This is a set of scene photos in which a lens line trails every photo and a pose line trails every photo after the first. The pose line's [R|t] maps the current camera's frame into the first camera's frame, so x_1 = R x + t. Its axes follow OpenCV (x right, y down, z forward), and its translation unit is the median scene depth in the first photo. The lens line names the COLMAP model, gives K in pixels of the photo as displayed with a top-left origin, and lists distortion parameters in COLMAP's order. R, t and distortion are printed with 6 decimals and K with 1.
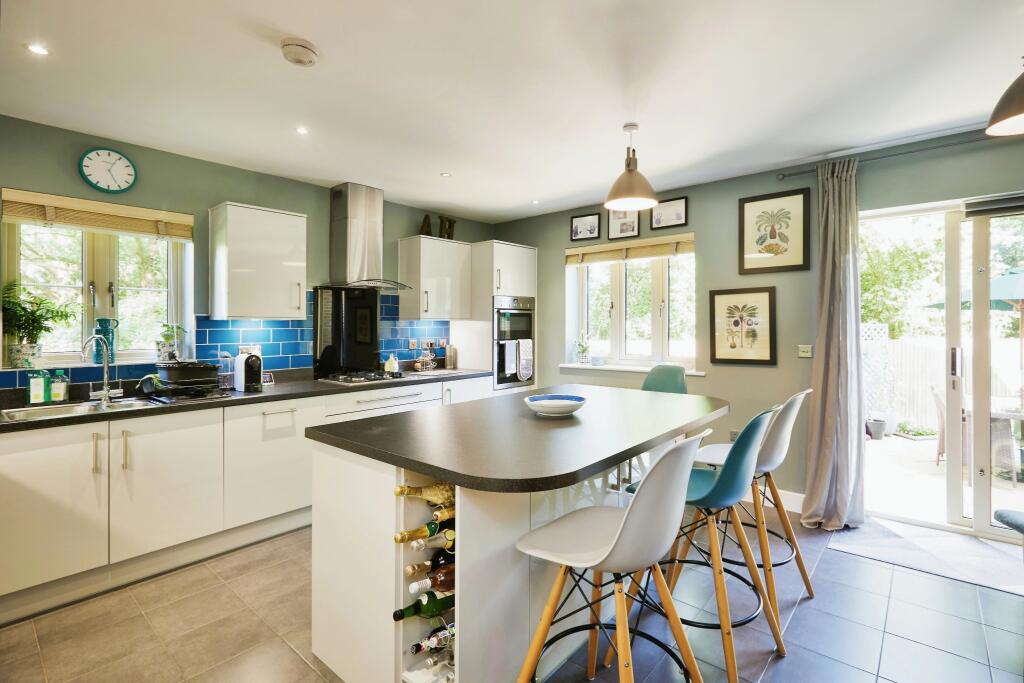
lens RADIAL K [[471.8, 0, 534.9], [0, 471.8, 314.3], [0, 0, 1]] dist [-0.000644, 0.000330]
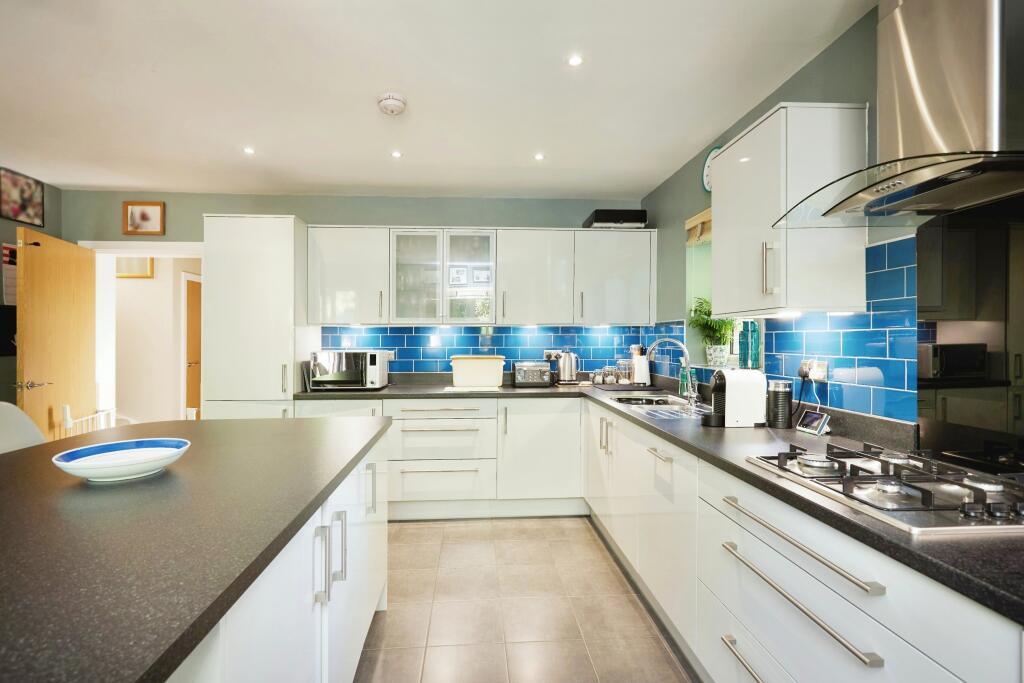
lens RADIAL K [[471.8, 0, 499.5], [0, 471.8, 336.8], [0, 0, 1]] dist [-0.000644, 0.000330]
pose [[-0.734900, 0.002740, -0.678170, 0.061899], [0.020080, 0.999641, -0.017722, 0.036047], [0.677878, -0.026642, -0.734692, 1.048870]]
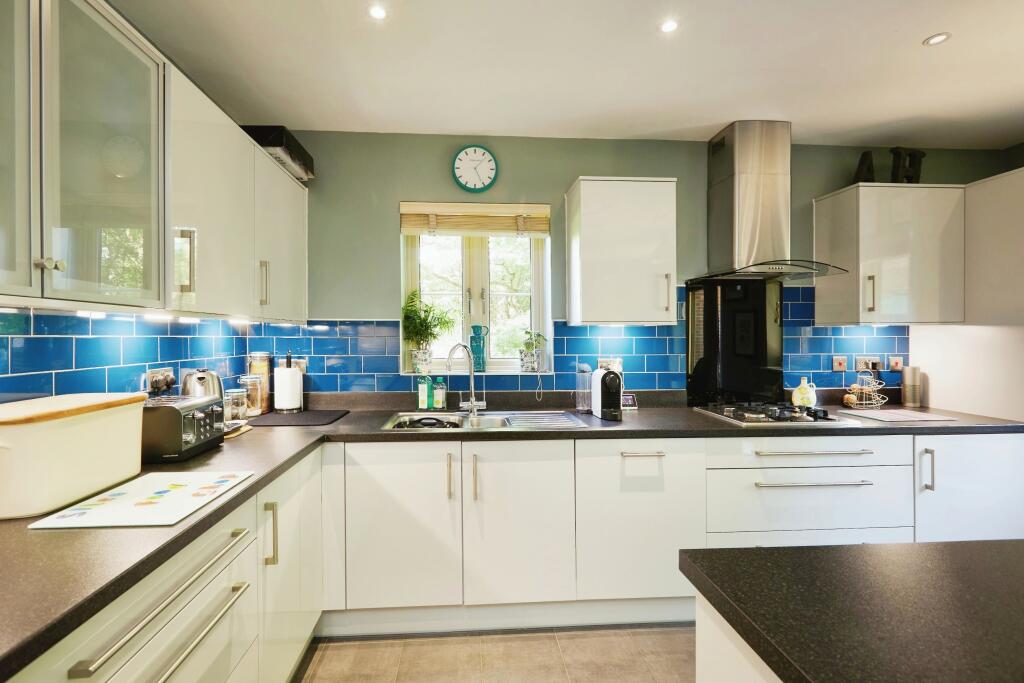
lens RADIAL K [[471.8, 0, 501.3], [0, 471.8, 333.4], [0, 0, 1]] dist [-0.000644, 0.000330]
pose [[0.692780, 0.000306, -0.721149, -0.138470], [0.013173, 0.999828, 0.013079, 0.010466], [0.721029, -0.018561, 0.692656, 0.281471]]
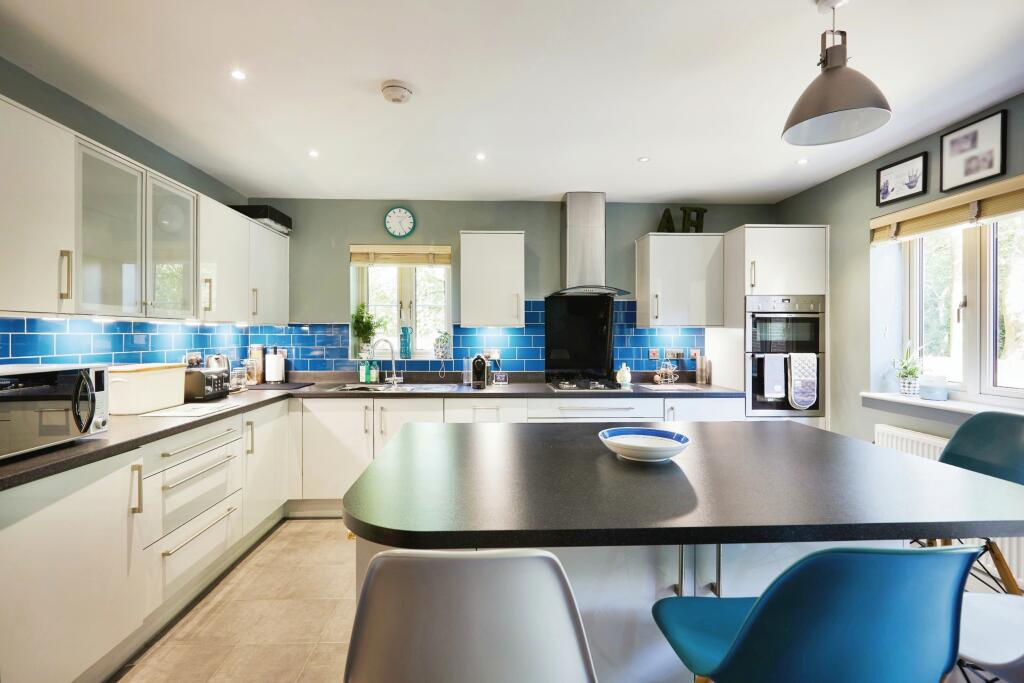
lens RADIAL K [[471.8, 0, 509.8], [0, 471.8, 328.4], [0, 0, 1]] dist [-0.000644, 0.000330]
pose [[0.669764, -0.003641, -0.742565, 0.272625], [0.011225, 0.999923, 0.005222, 0.007351], [0.742489, -0.011832, 0.669754, 0.219263]]
